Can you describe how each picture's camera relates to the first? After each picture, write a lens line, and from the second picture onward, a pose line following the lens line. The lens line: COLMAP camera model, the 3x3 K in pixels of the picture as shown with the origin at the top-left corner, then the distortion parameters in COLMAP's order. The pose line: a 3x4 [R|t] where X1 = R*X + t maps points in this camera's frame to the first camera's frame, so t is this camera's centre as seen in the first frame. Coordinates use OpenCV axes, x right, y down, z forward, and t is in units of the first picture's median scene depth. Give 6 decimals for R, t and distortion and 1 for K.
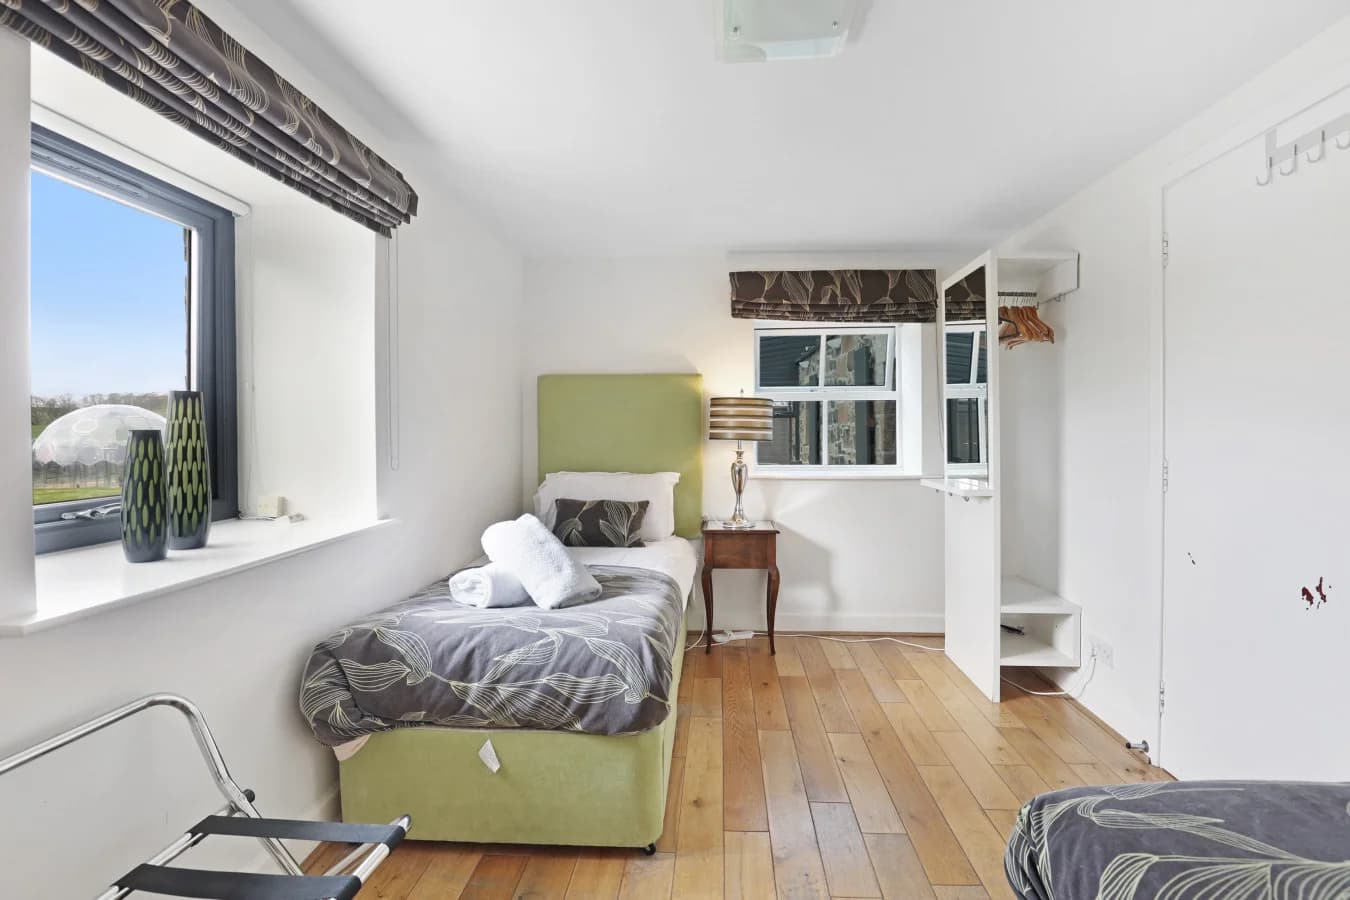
lens RADIAL K [[629.8, 0, 677.7], [0, 629.8, 426.5], [0, 0, 1]] dist [0.001226, 0.000432]
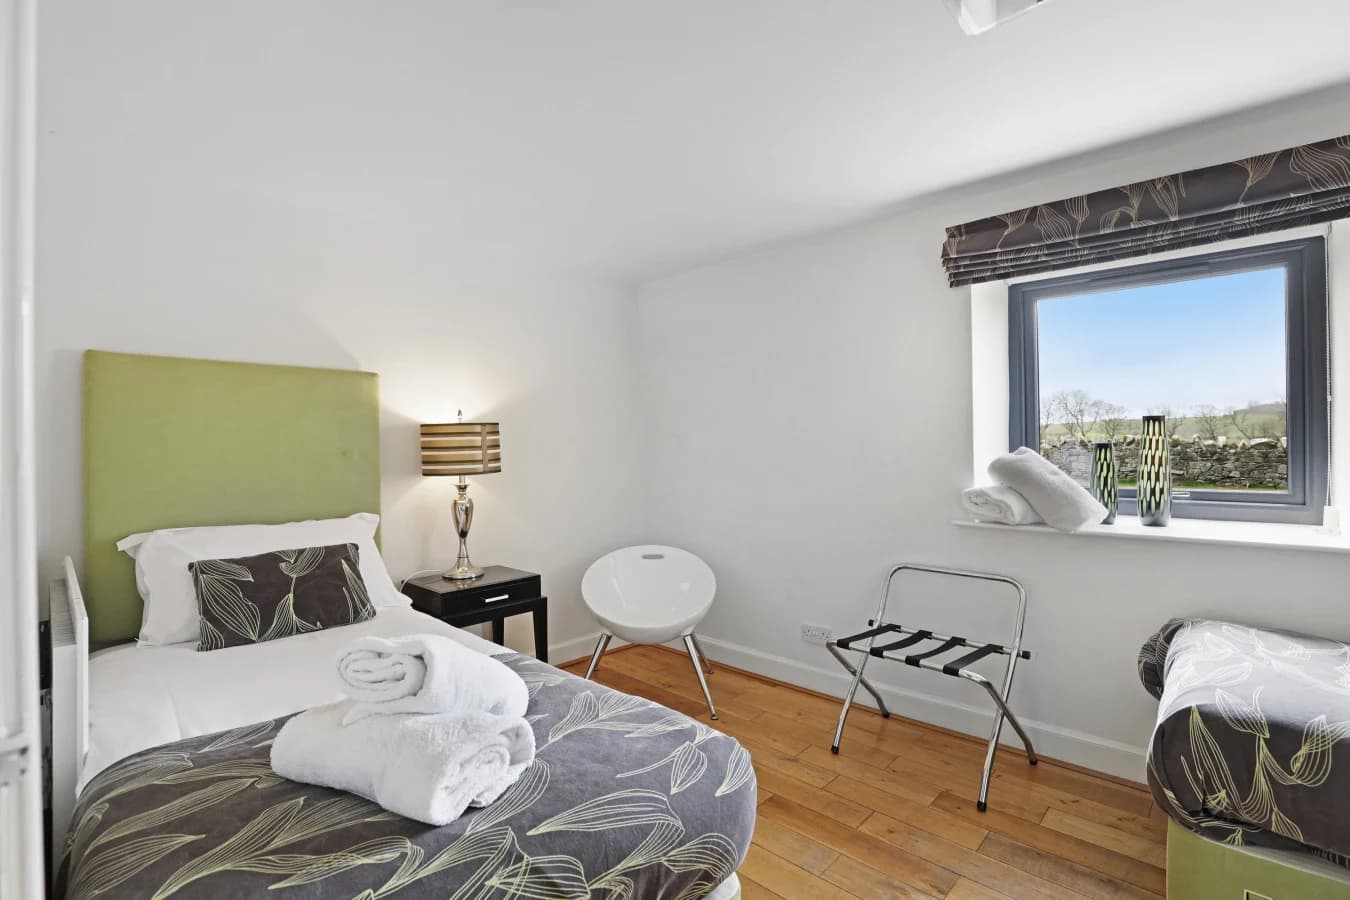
lens RADIAL K [[643.3, 0, 667.2], [0, 643.3, 449.7], [0, 0, 1]] dist [-0.002197, -0.000216]
pose [[-0.654098, 0.010686, -0.756334, 1.150727], [0.006892, 0.999943, 0.008168, 0.000367], [0.756379, 0.000130, -0.654134, 1.231317]]
